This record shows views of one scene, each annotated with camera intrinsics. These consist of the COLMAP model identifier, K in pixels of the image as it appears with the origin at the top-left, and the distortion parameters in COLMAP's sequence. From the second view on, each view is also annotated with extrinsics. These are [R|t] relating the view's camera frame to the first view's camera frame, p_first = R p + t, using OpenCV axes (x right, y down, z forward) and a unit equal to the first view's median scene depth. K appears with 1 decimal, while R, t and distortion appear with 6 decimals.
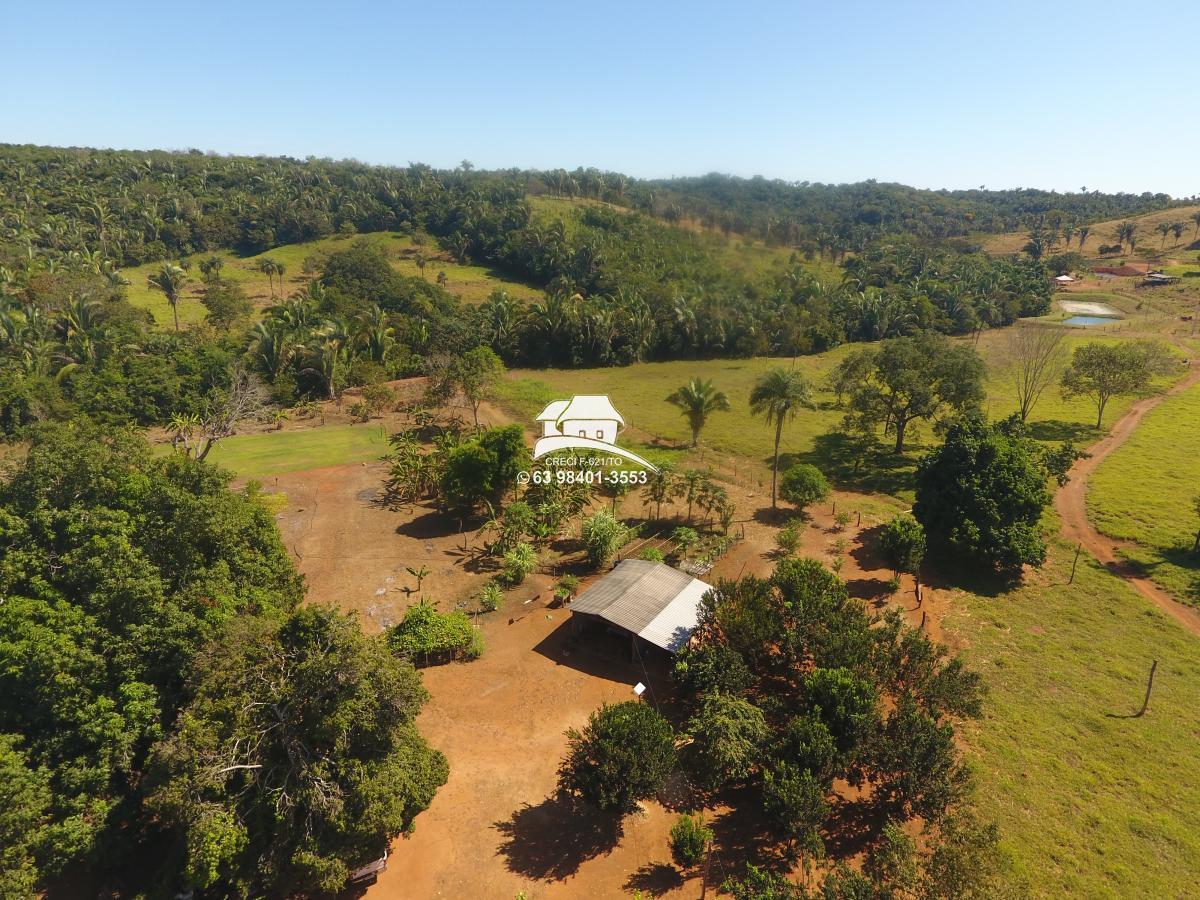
lens RADIAL K [[703.6, 0, 610.9], [0, 703.6, 441.6], [0, 0, 1]] dist [-0.004618, -0.001847]
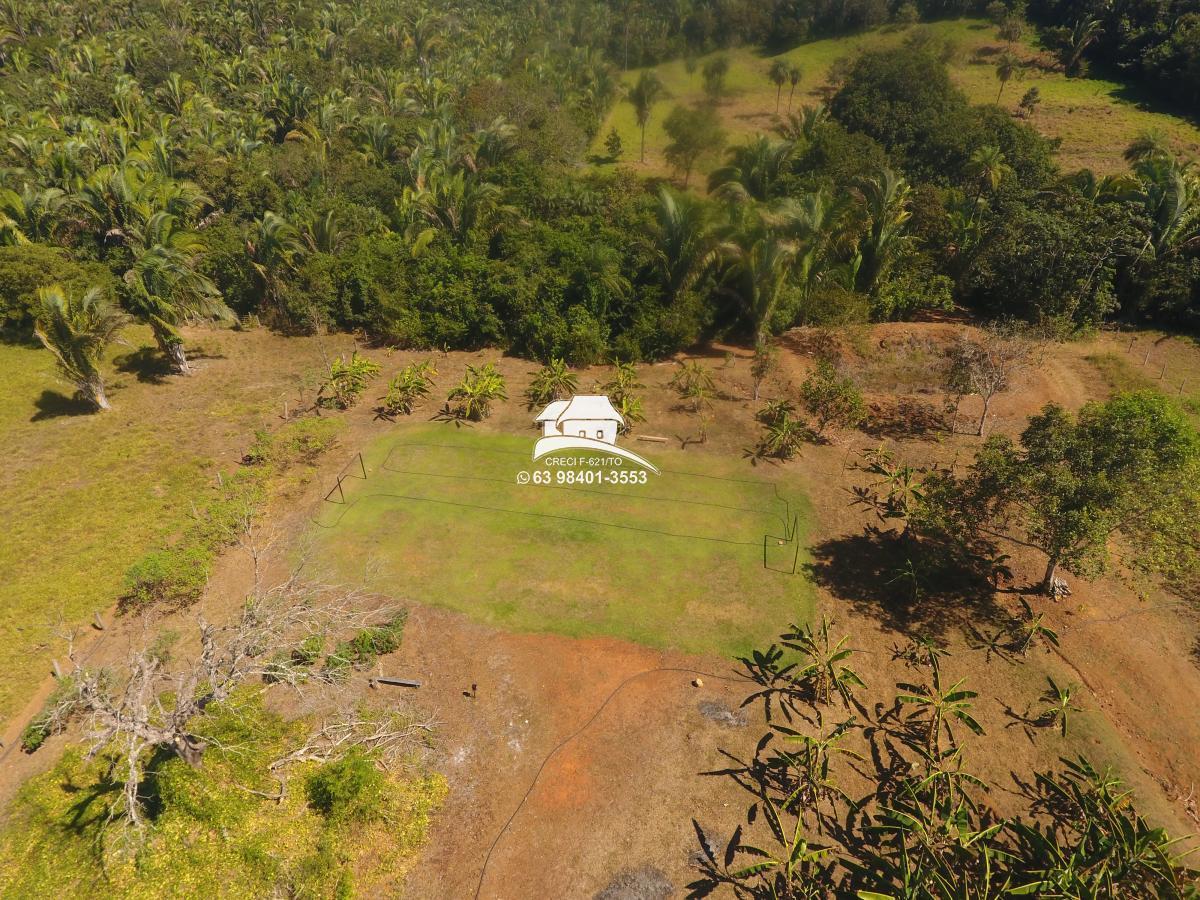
lens RADIAL K [[703.6, 0, 610.9], [0, 703.6, 441.6], [0, 0, 1]] dist [-0.004618, -0.001847]
pose [[0.761848, 0.320379, -0.562978, -0.071809], [-0.172673, 0.938119, 0.300194, -0.065633], [0.624317, -0.131492, 0.770025, 0.232670]]
